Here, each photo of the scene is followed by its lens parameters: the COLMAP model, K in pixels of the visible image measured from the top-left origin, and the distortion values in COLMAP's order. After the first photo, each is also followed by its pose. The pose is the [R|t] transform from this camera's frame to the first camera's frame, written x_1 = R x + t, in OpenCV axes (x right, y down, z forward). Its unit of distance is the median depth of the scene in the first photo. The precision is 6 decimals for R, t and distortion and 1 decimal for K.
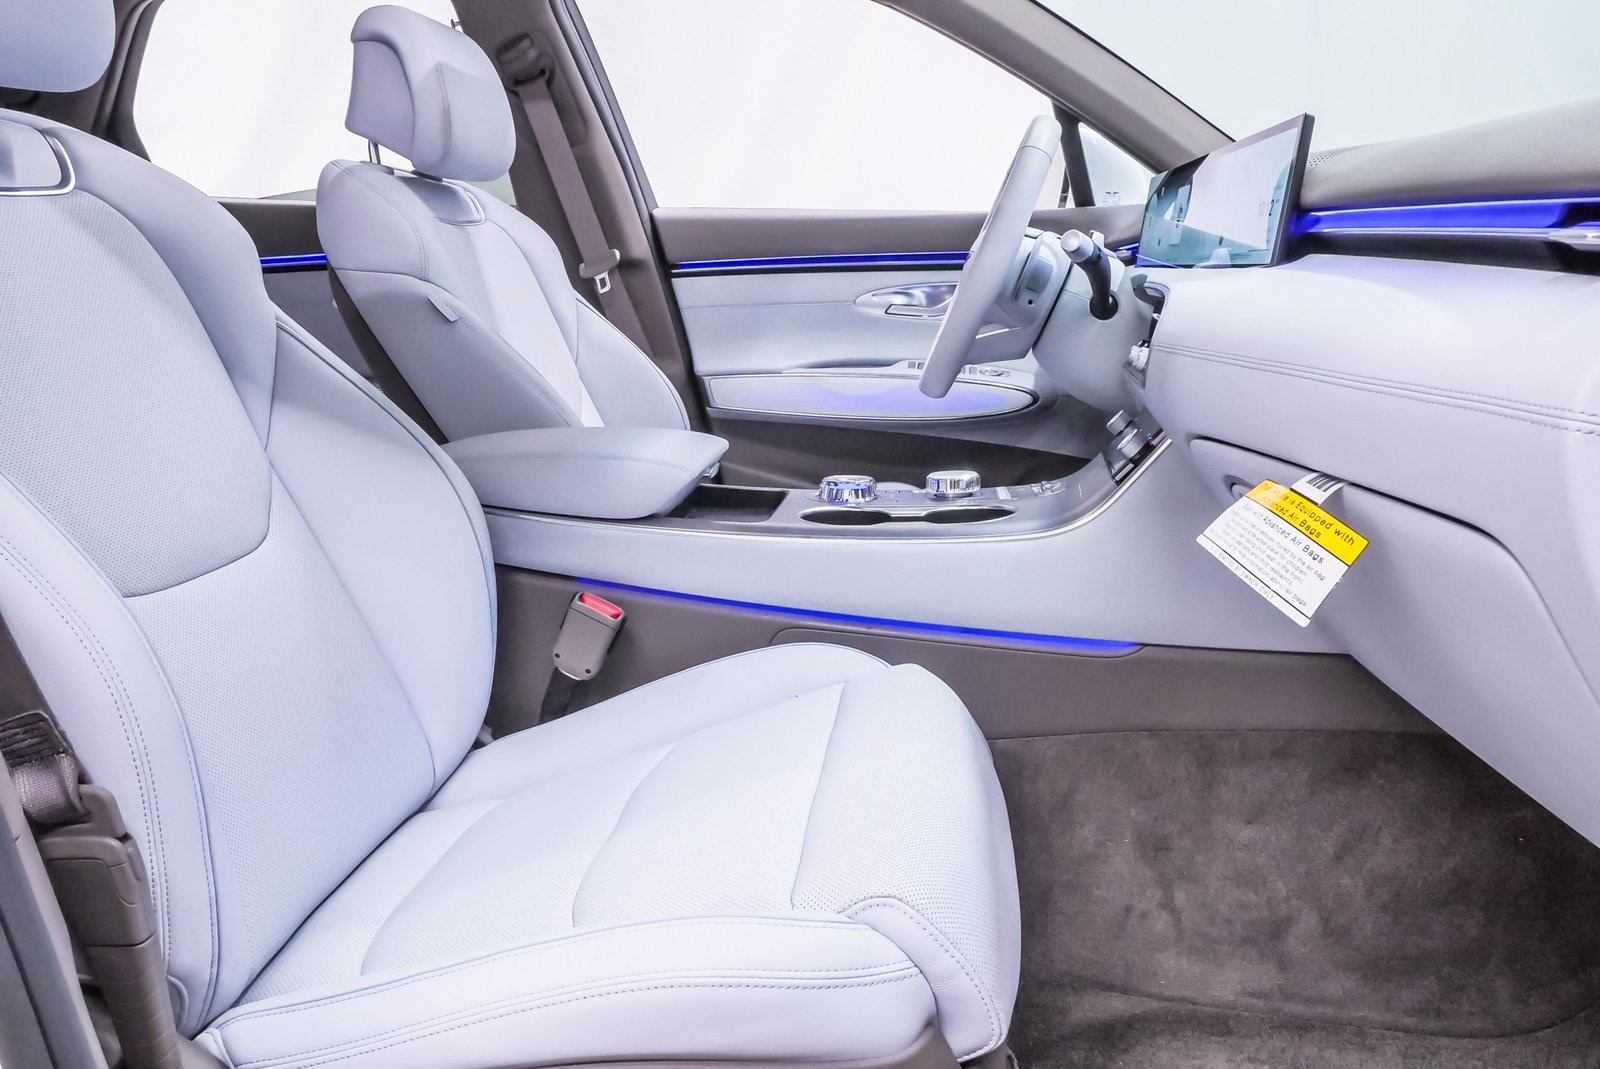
lens RADIAL K [[1112.4, 0, 805.1], [0, 1112.4, 570.7], [0, 0, 1]] dist [-0.039763, 0.000669]
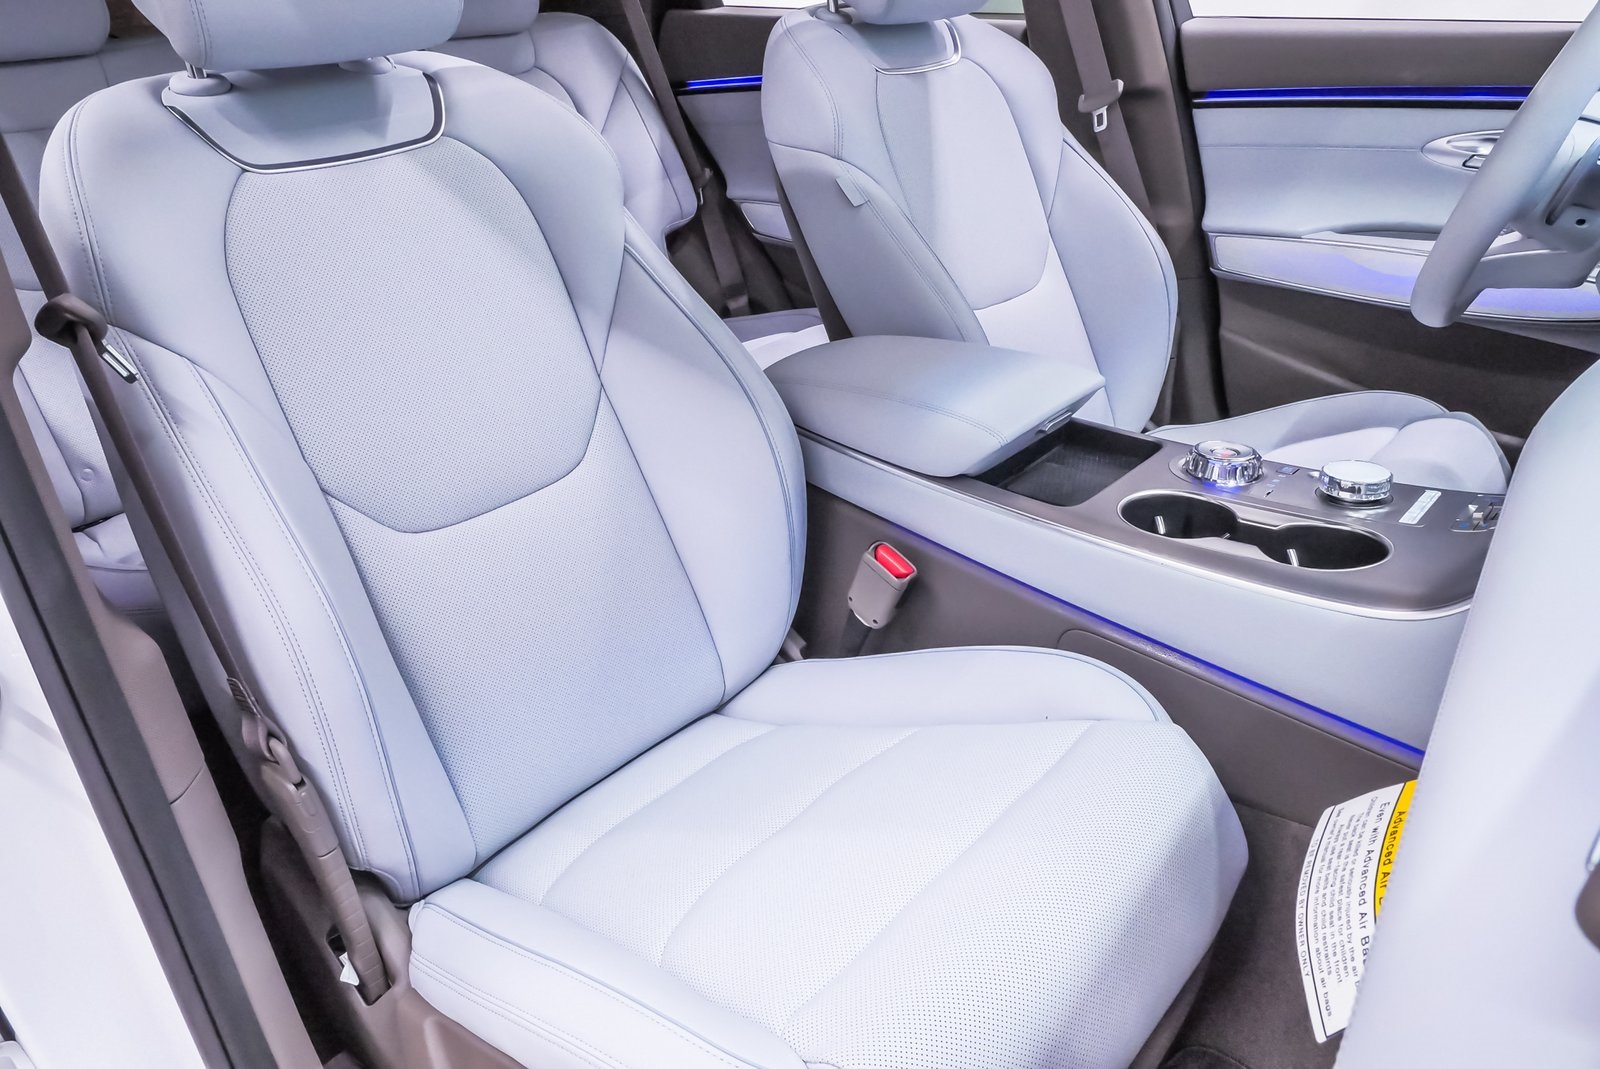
lens RADIAL K [[1126.6, 0, 794.9], [0, 1126.6, 576.6], [0, 0, 1]] dist [-0.047234, -0.001517]
pose [[0.835690, 0.220532, -0.502980, 0.230797], [-0.099796, 0.961567, 0.255791, -0.190567], [0.540059, -0.163567, 0.825580, 0.143382]]
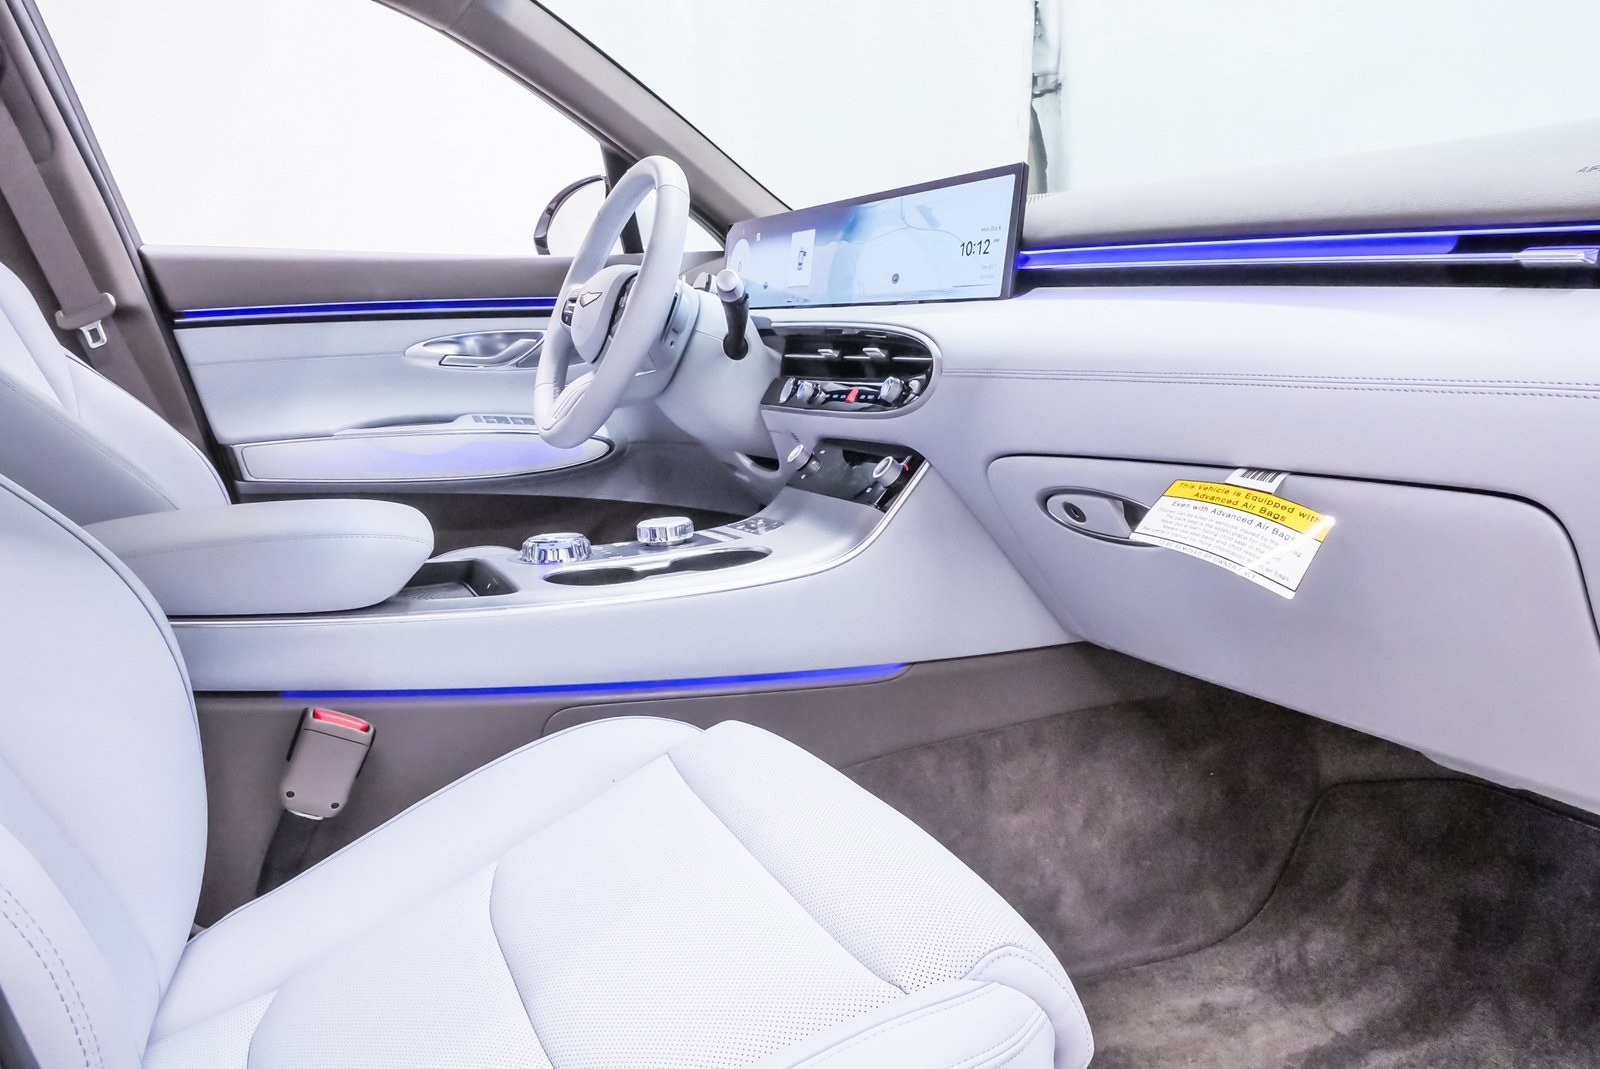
lens RADIAL K [[1126.6, 0, 794.9], [0, 1126.6, 576.6], [0, 0, 1]] dist [-0.047234, -0.001517]
pose [[0.853791, -0.114331, 0.507907, -0.293122], [0.139273, 0.990190, -0.011223, -0.015746], [-0.501641, 0.080320, 0.861339, 0.136747]]
